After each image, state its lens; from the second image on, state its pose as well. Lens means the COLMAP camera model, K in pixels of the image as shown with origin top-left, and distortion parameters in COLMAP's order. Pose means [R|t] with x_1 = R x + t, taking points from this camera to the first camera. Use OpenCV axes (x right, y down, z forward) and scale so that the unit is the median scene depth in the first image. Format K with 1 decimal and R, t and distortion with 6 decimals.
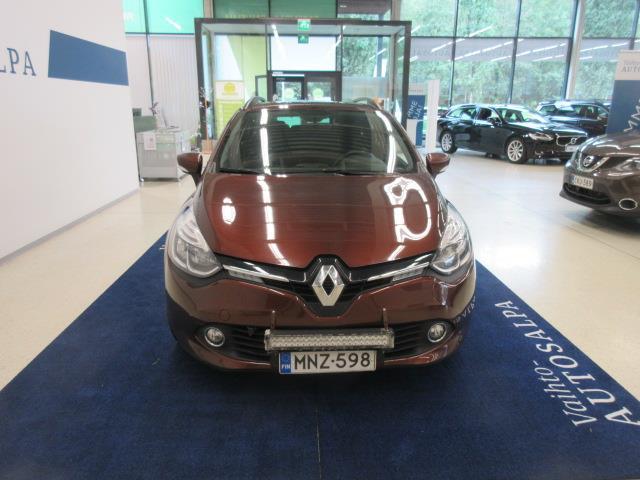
lens RADIAL K [[506.5, 0, 326.8], [0, 506.5, 253.3], [0, 0, 1]] dist [0.033079, -0.023309]
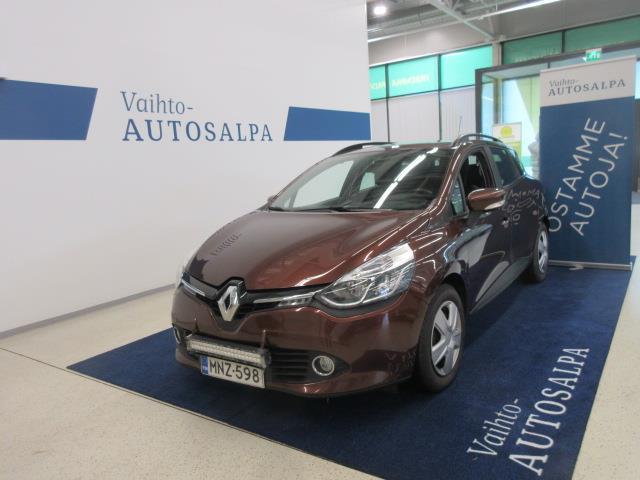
lens RADIAL K [[506.5, 0, 317.5], [0, 506.5, 242.6], [0, 0, 1]] dist [0.033079, -0.023309]
pose [[0.788257, 0.037455, -0.614205, 0.799934], [-0.103596, 0.991976, -0.072461, -0.010110], [0.606563, 0.120747, 0.785813, 0.171782]]
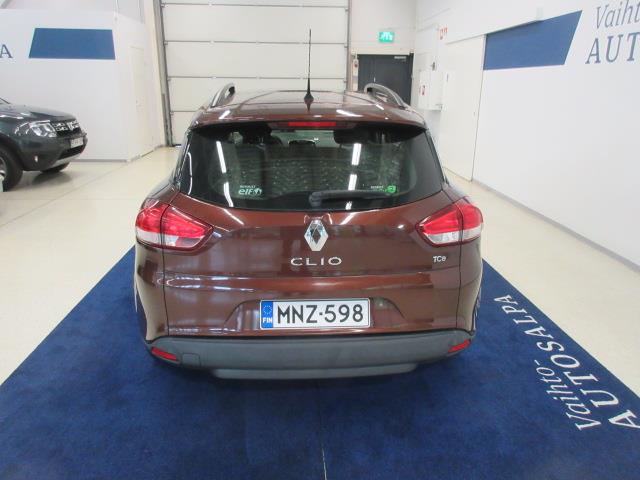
lens RADIAL K [[506.5, 0, 319.7], [0, 506.5, 241.9], [0, 0, 1]] dist [0.033079, -0.023309]
pose [[-0.999743, -0.017853, -0.013985, -0.068667], [-0.022604, 0.834319, 0.550819, -0.956201], [0.001835, 0.550993, -0.834508, 3.209881]]
